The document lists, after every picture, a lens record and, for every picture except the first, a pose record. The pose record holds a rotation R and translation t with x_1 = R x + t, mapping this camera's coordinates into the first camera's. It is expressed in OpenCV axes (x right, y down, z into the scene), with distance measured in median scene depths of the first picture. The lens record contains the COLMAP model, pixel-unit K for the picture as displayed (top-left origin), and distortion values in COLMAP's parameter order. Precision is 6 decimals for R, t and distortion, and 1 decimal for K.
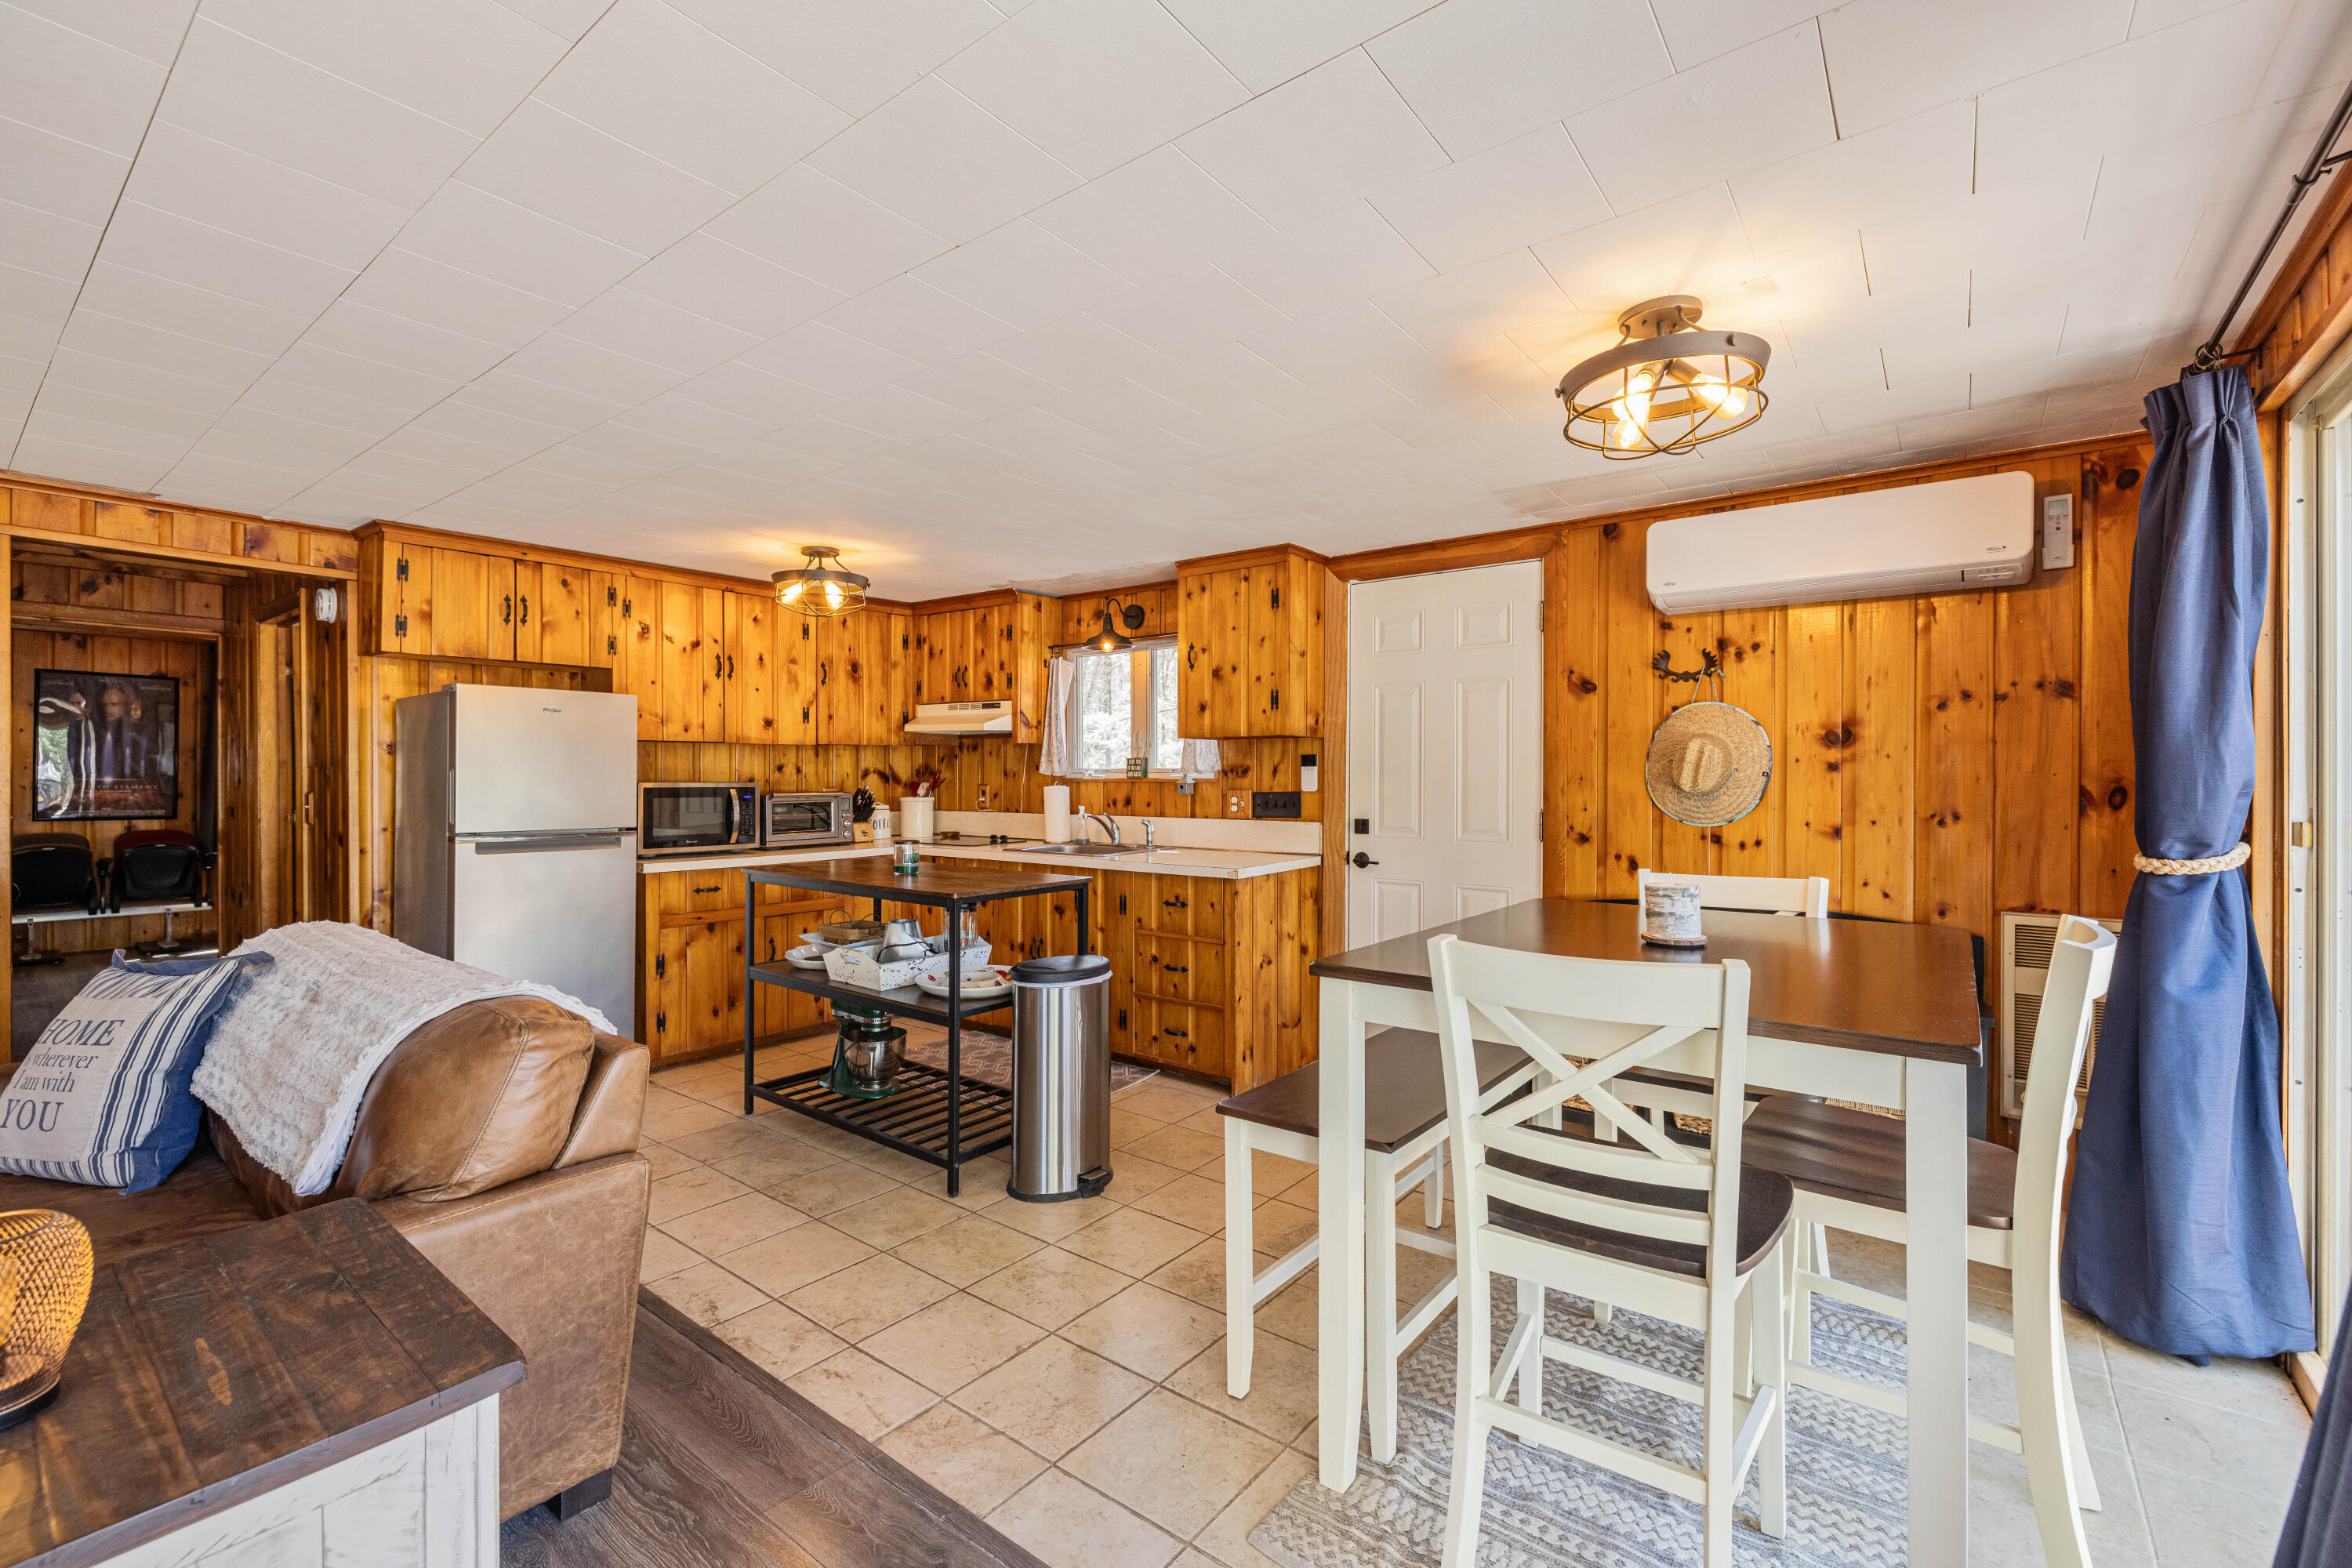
lens RADIAL K [[1005.9, 0, 1167.4], [0, 1005.9, 776.5], [0, 0, 1]] dist [-0.000327, -0.000109]
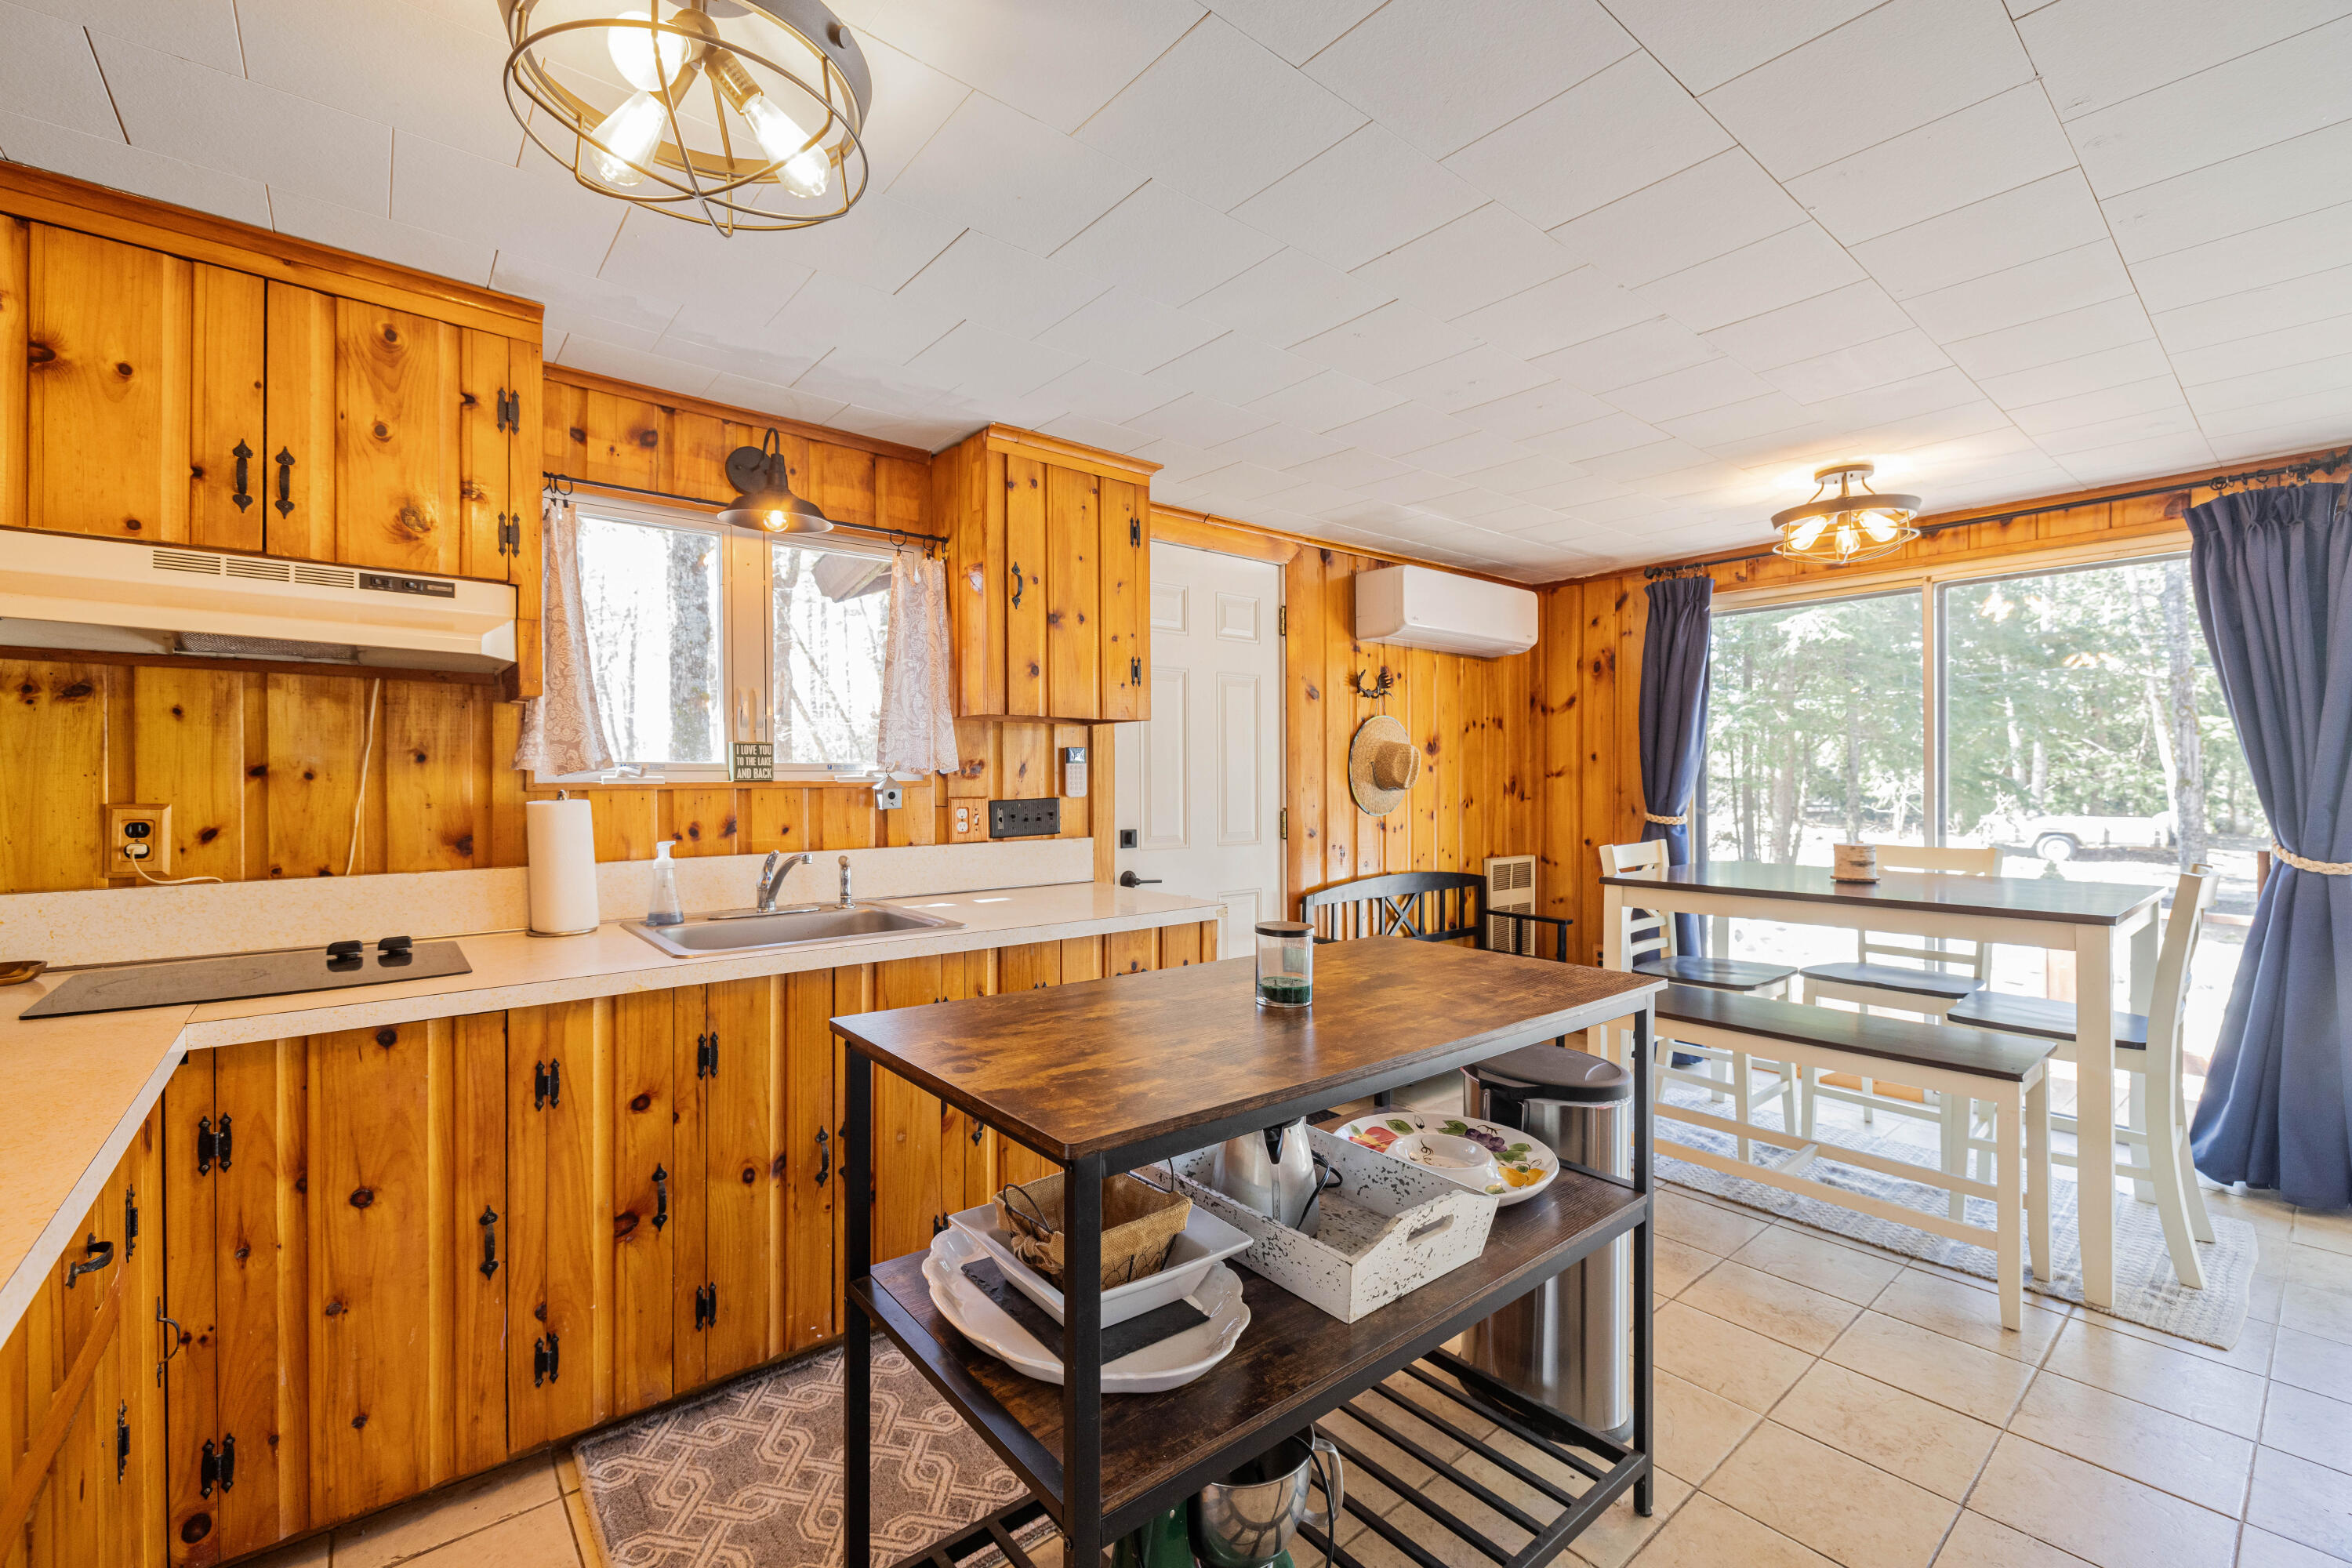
lens RADIAL K [[981.5, 0, 1159.7], [0, 981.5, 782.5], [0, 0, 1]] dist [-0.001803, 0.000060]
pose [[0.220260, -0.007089, 0.975415, -0.527943], [0.003373, 0.999973, 0.006505, -0.000459], [-0.975435, 0.001857, 0.220278, 0.746661]]
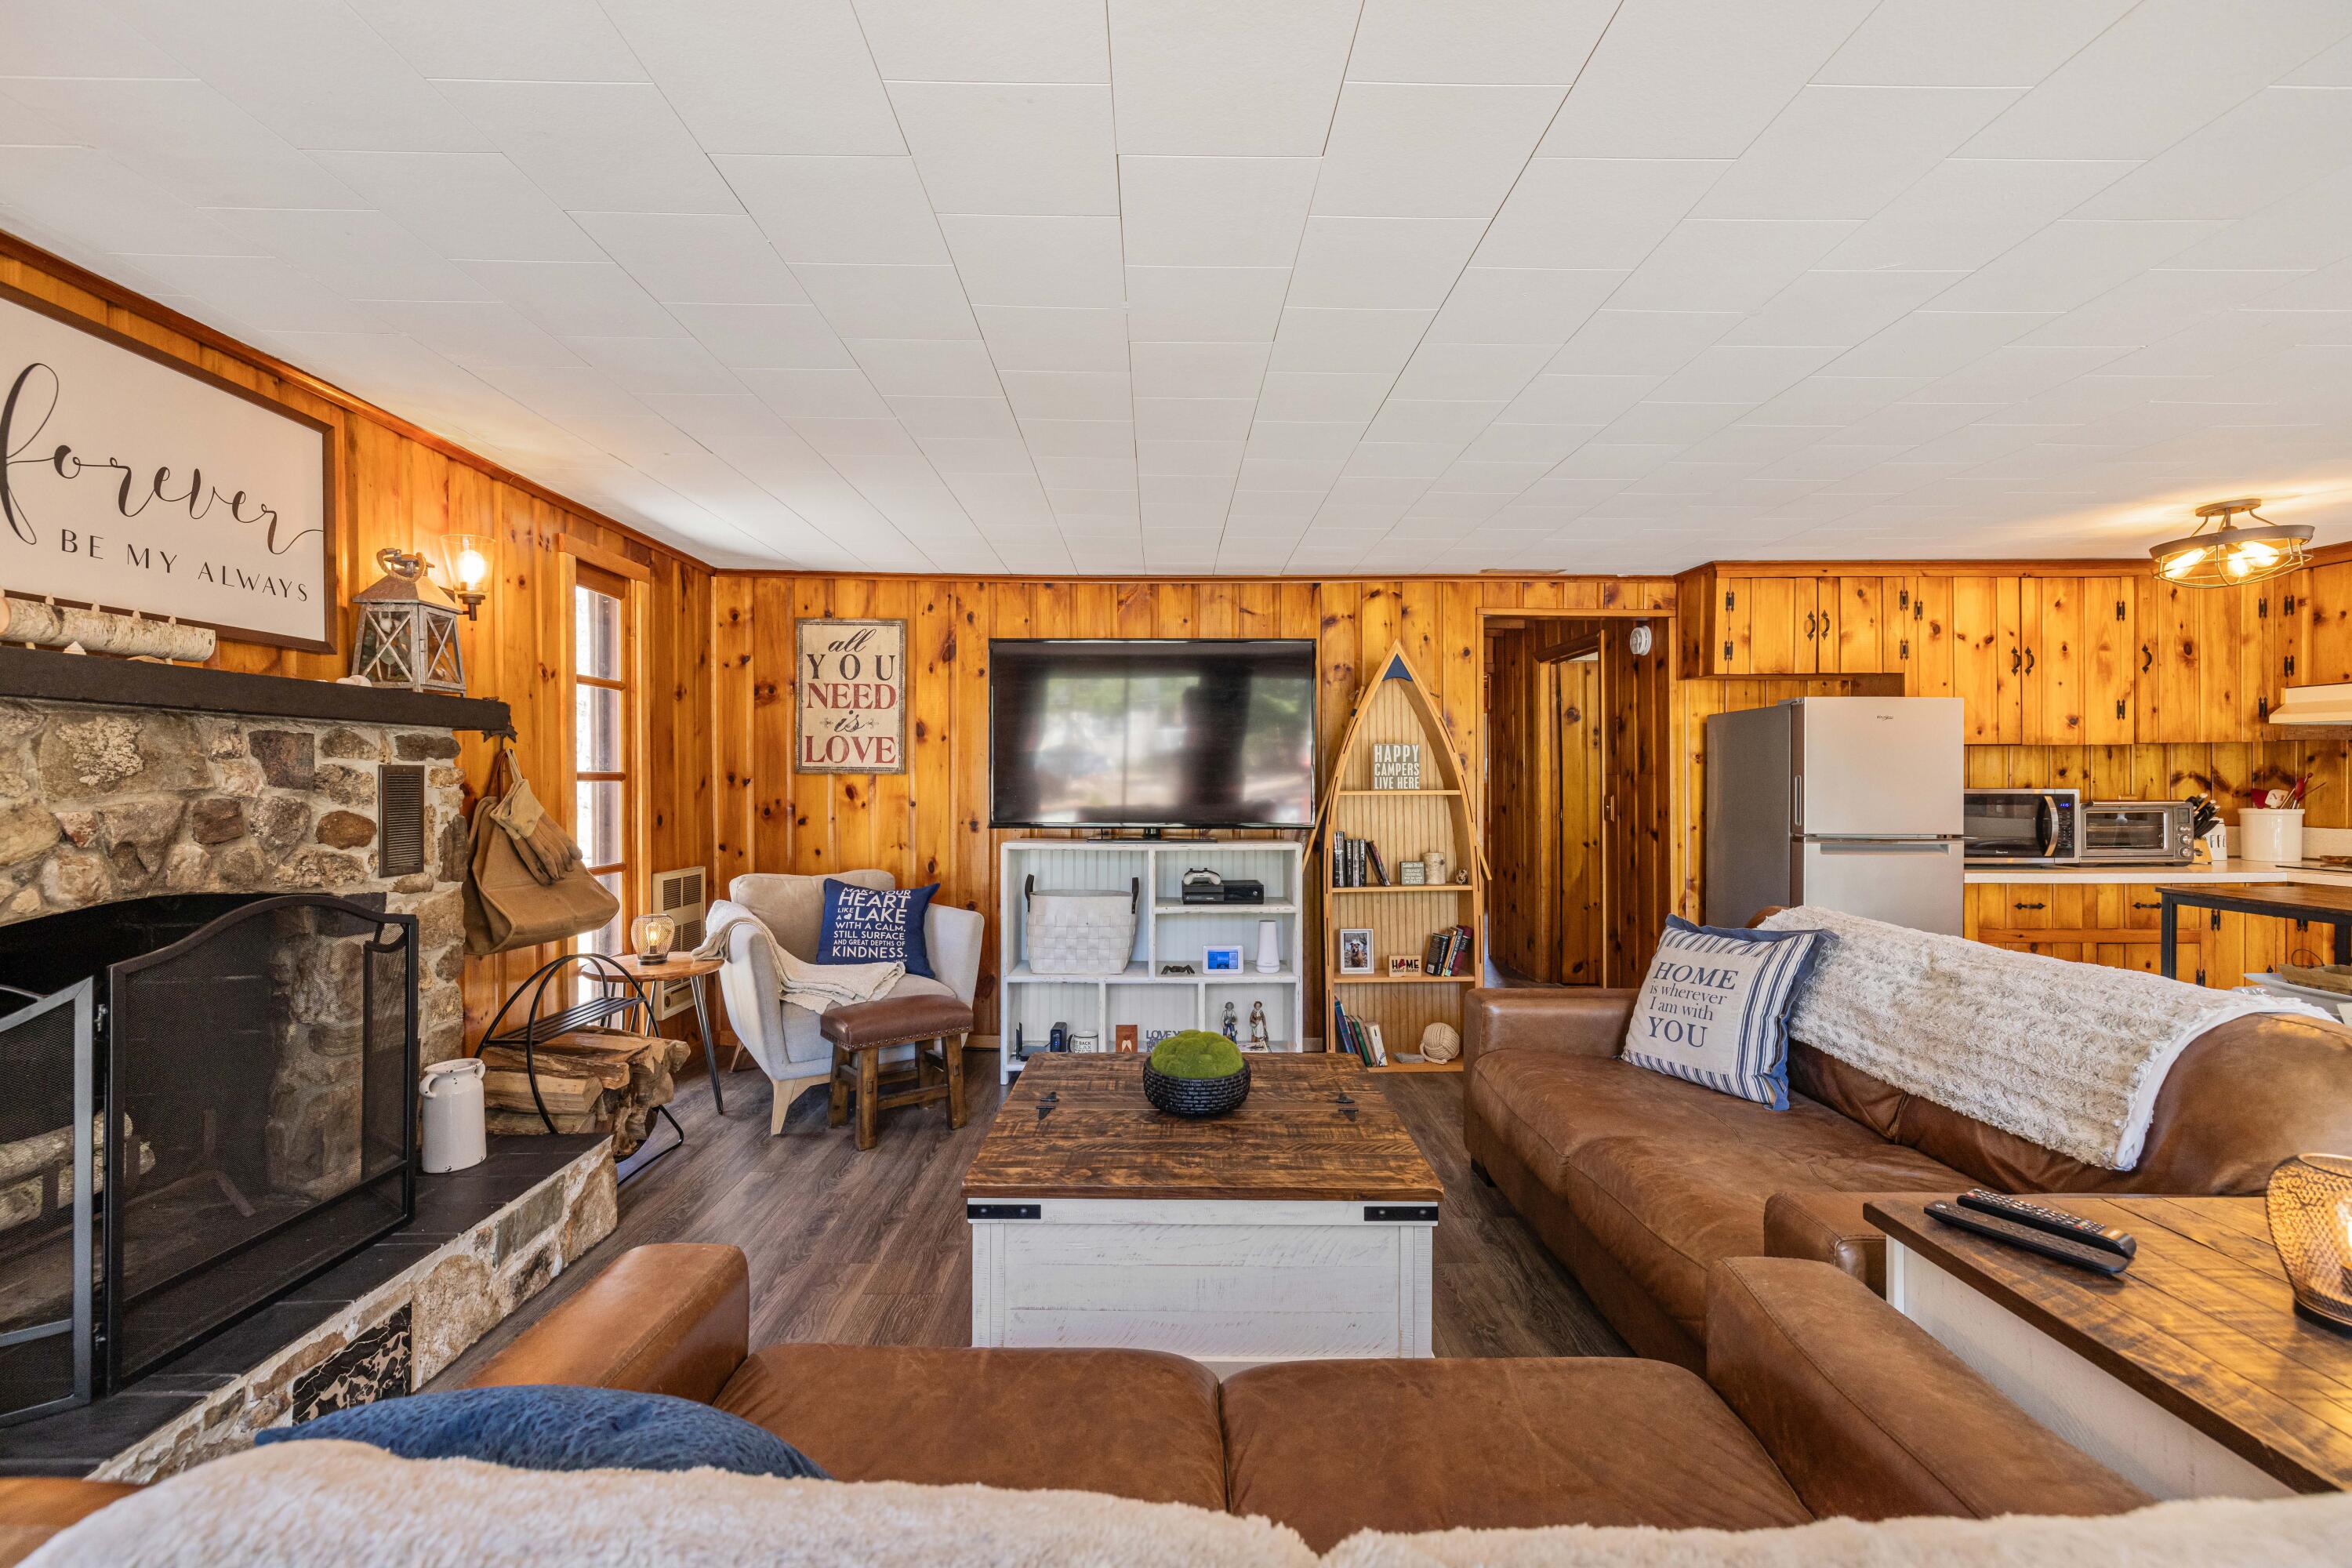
lens RADIAL K [[981.5, 0, 1159.7], [0, 981.5, 782.5], [0, 0, 1]] dist [-0.001803, 0.000060]
pose [[0.617967, -0.001520, -0.786203, -0.233053], [0.000802, 0.999999, -0.001304, 0.000996], [0.786204, 0.000175, 0.617967, -0.162481]]
